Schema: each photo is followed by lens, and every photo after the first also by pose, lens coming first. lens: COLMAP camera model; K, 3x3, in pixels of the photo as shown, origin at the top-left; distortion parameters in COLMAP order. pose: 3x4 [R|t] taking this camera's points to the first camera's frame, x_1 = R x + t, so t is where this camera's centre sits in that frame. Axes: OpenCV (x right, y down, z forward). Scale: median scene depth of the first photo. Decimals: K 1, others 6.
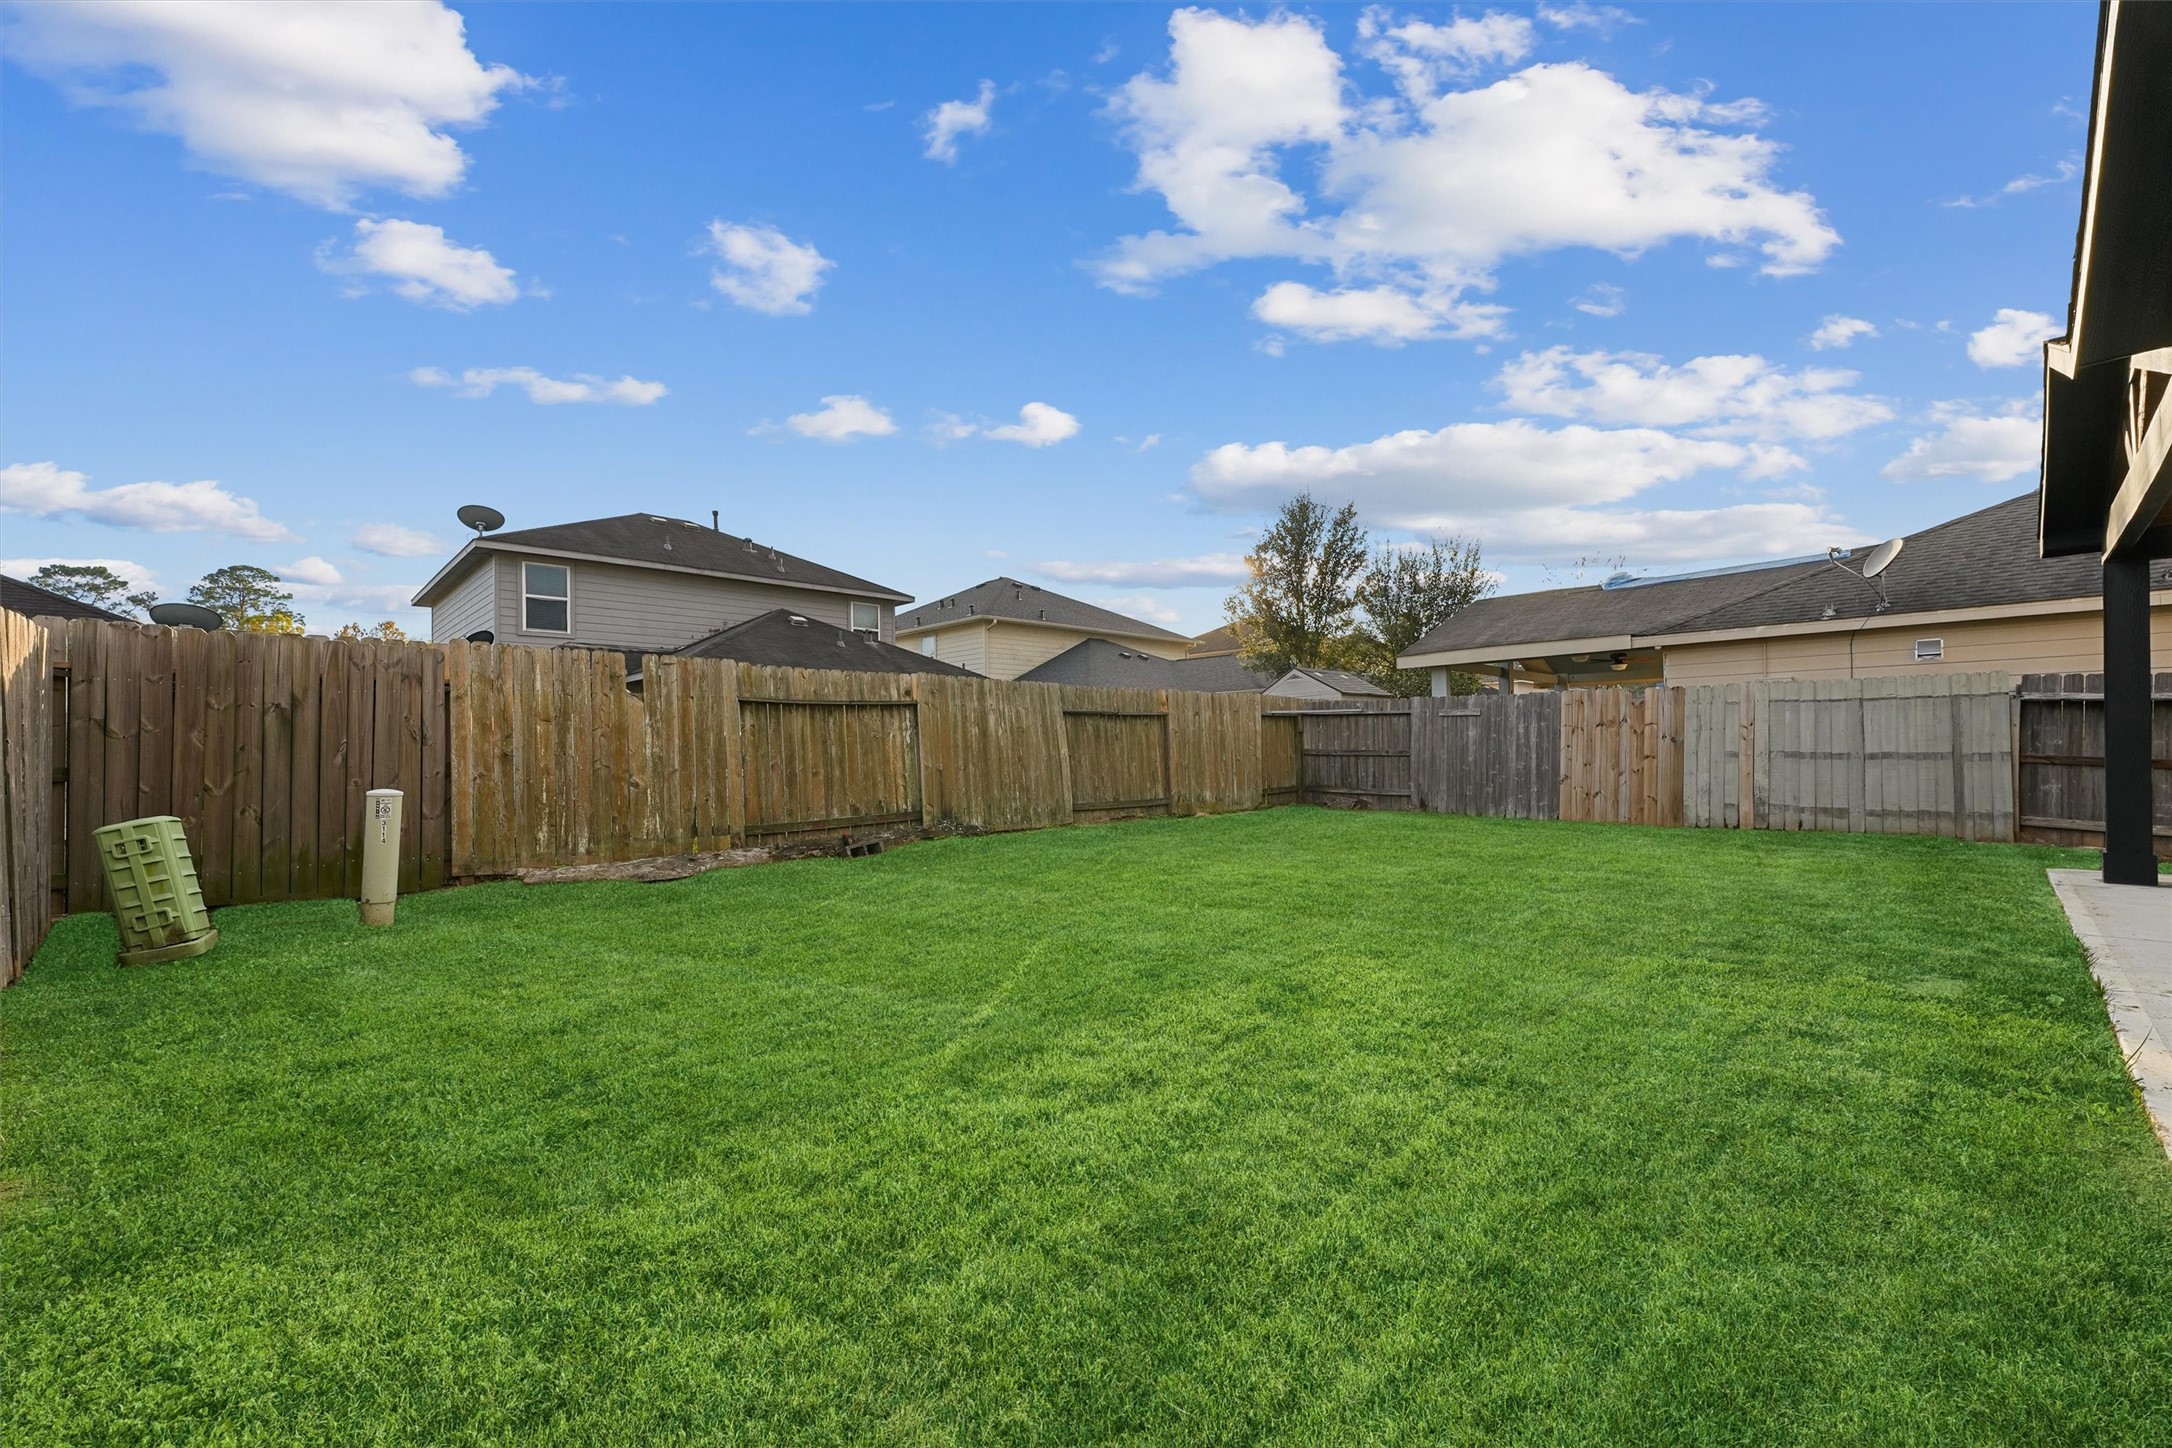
lens RADIAL K [[876.5, 0, 1086.0], [0, 876.5, 724.0], [0, 0, 1]] dist [0.000977, -0.000087]
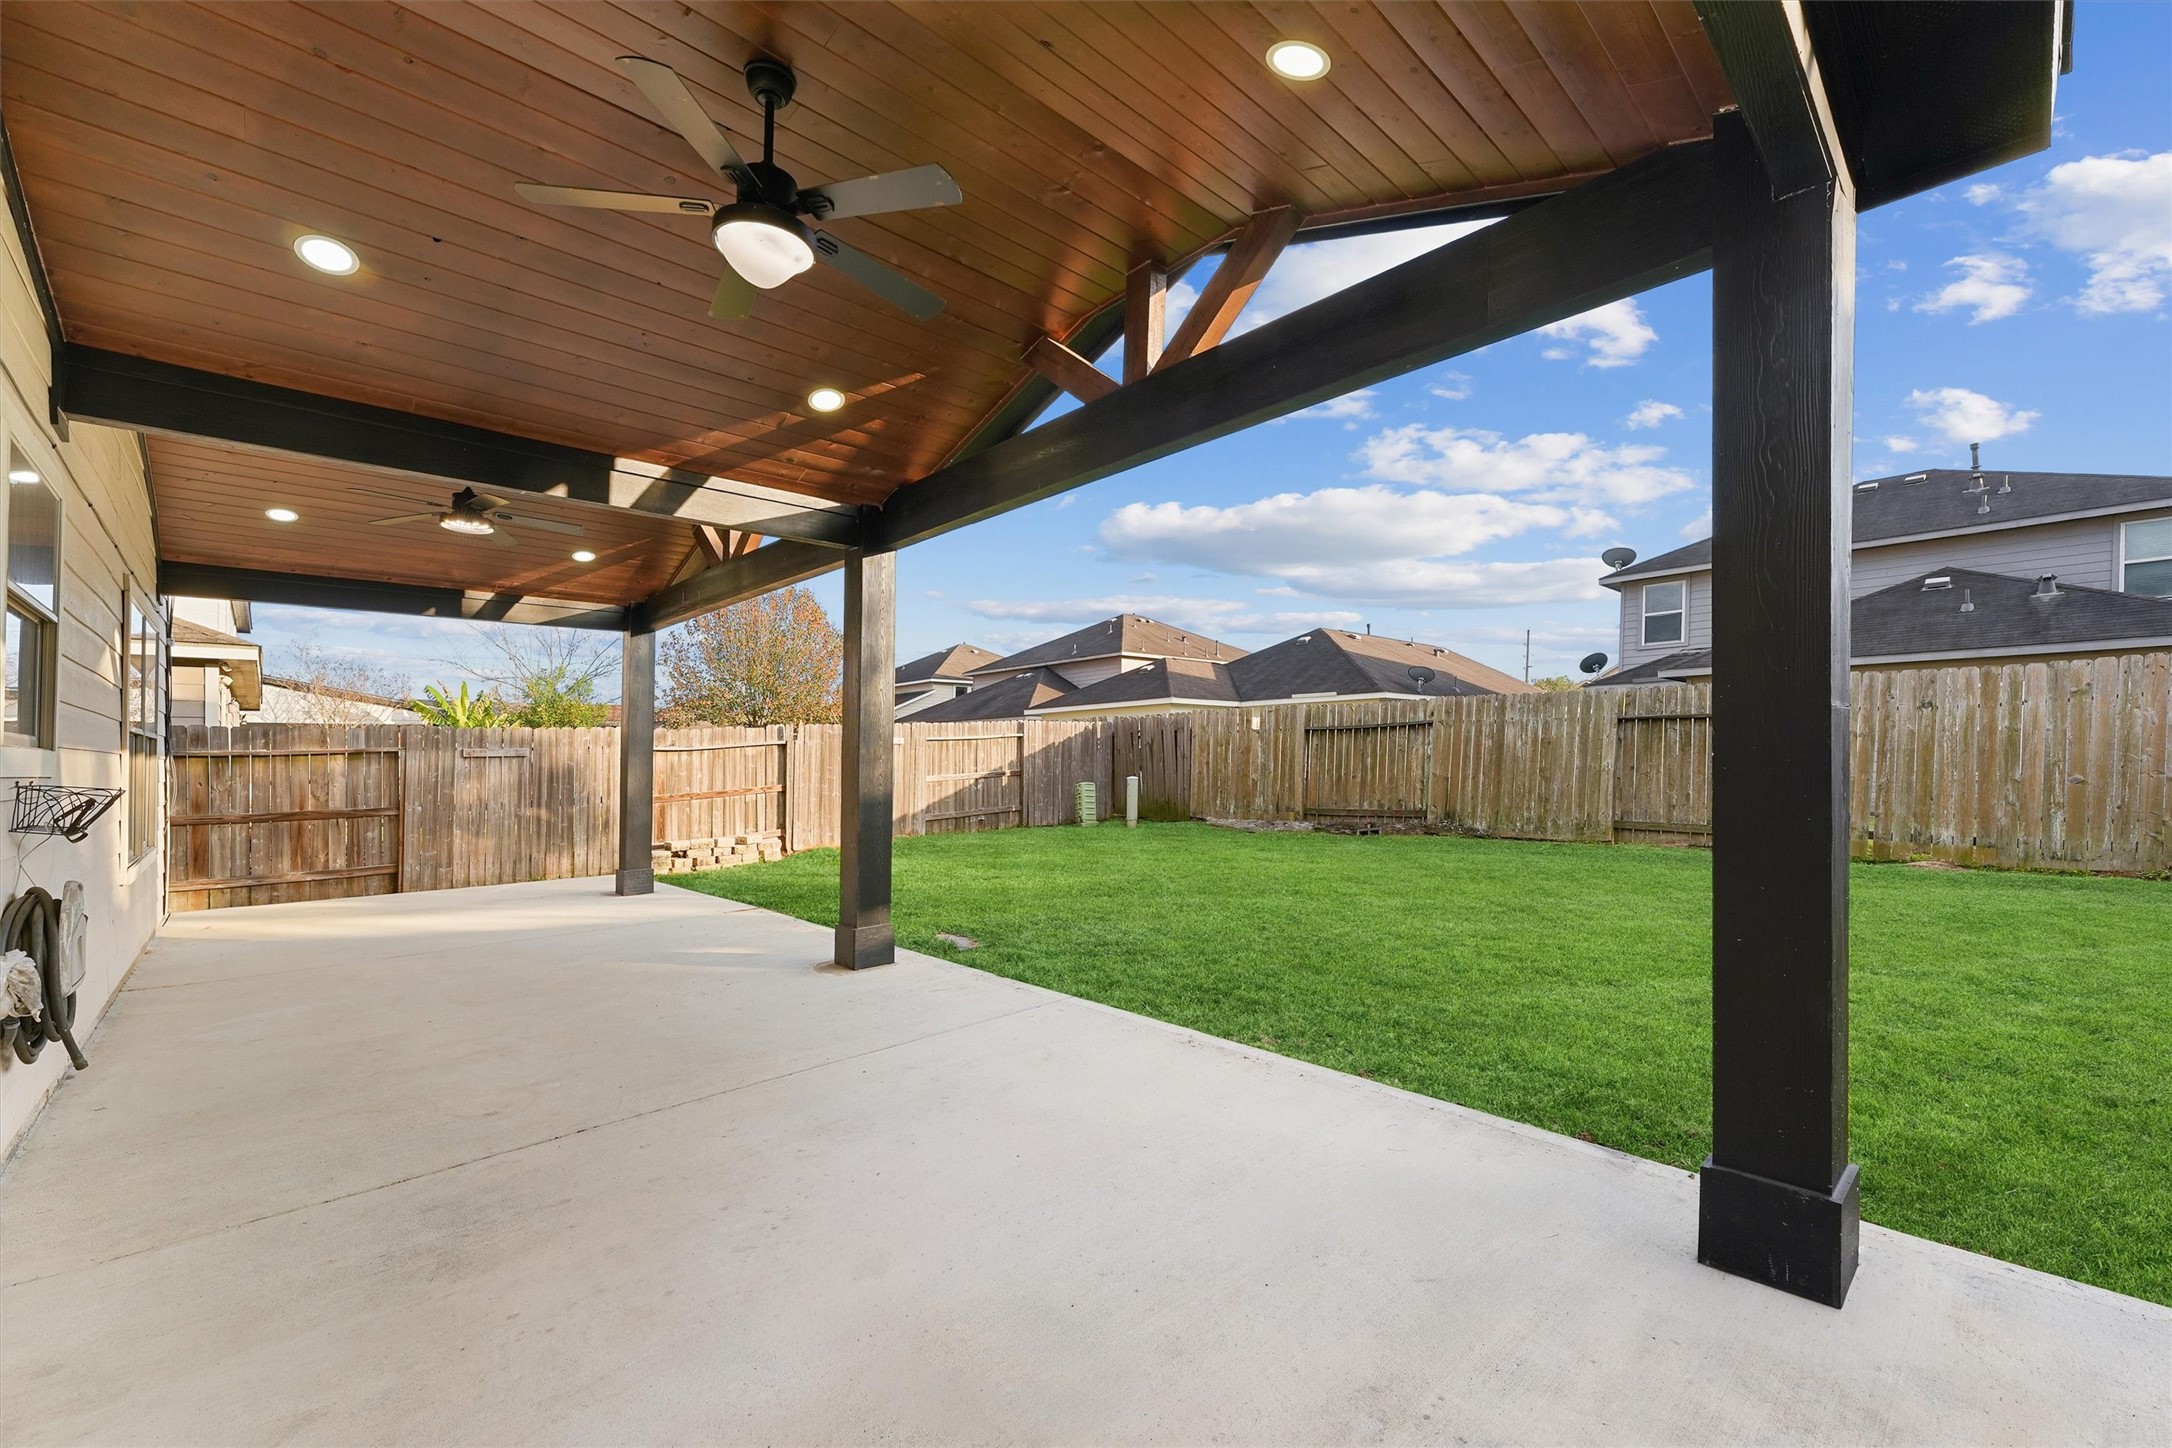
lens RADIAL K [[876.5, 0, 1086.0], [0, 876.5, 724.0], [0, 0, 1]] dist [0.000977, -0.000087]
pose [[-0.003733, -0.024378, -0.999696, 1.099619], [0.042554, 0.998793, -0.024515, -0.012878], [0.999087, -0.042632, -0.002691, 0.554925]]
